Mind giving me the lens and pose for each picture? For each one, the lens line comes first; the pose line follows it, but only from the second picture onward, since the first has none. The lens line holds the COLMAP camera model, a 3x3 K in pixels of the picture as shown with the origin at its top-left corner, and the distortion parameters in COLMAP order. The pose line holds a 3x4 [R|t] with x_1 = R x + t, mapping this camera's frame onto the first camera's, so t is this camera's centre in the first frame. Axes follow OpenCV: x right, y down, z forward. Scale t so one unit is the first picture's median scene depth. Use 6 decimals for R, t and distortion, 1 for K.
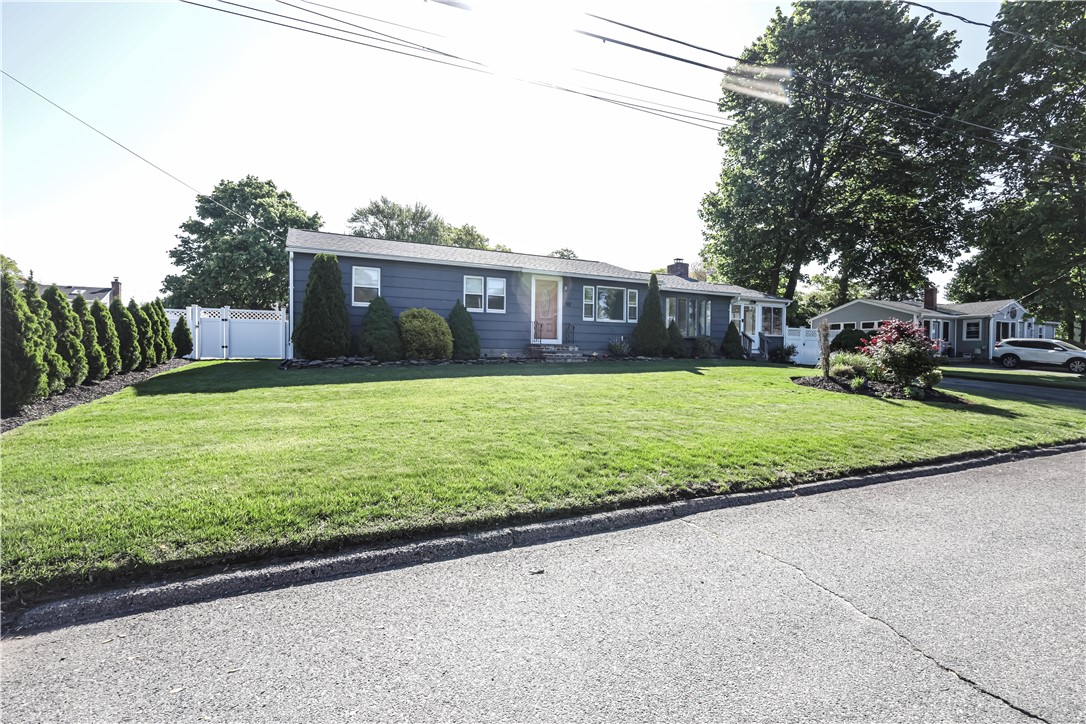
lens RADIAL K [[494.3, 0, 540.8], [0, 494.3, 357.2], [0, 0, 1]] dist [0.001343, 0.001660]
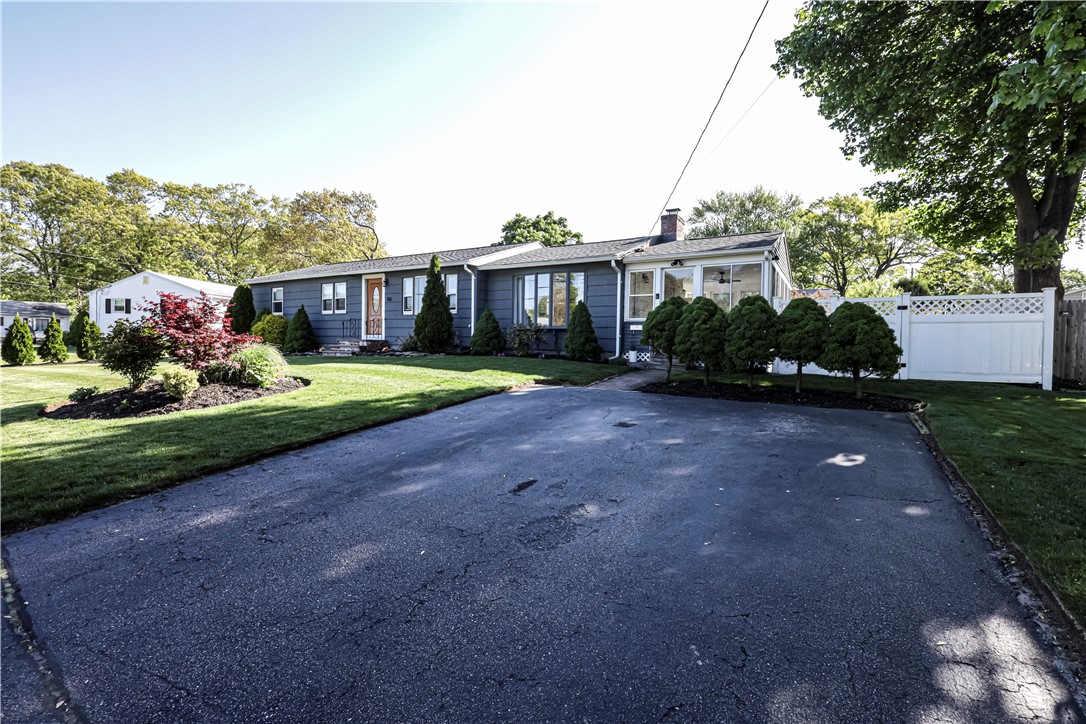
lens RADIAL K [[494.3, 0, 541.3], [0, 494.3, 362.3], [0, 0, 1]] dist [0.001343, 0.001660]
pose [[0.553972, 0.020437, -0.832284, 0.981835], [-0.019158, 0.999747, 0.011797, 0.001747], [0.832315, 0.009410, 0.554223, 0.652578]]
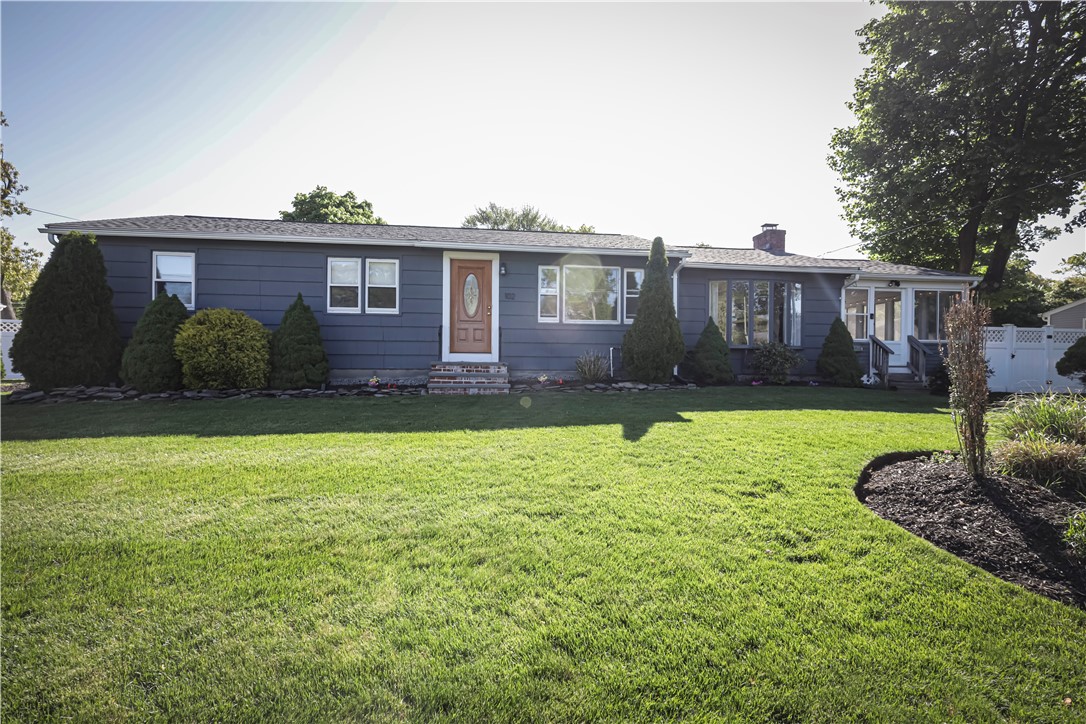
lens RADIAL K [[494.3, 0, 541.0], [0, 494.3, 360.0], [0, 0, 1]] dist [0.001343, 0.001660]
pose [[0.948426, -0.003049, -0.316984, 0.267565], [-0.000668, 0.999932, -0.011615, -0.019425], [0.316998, 0.011228, 0.948360, 0.396013]]
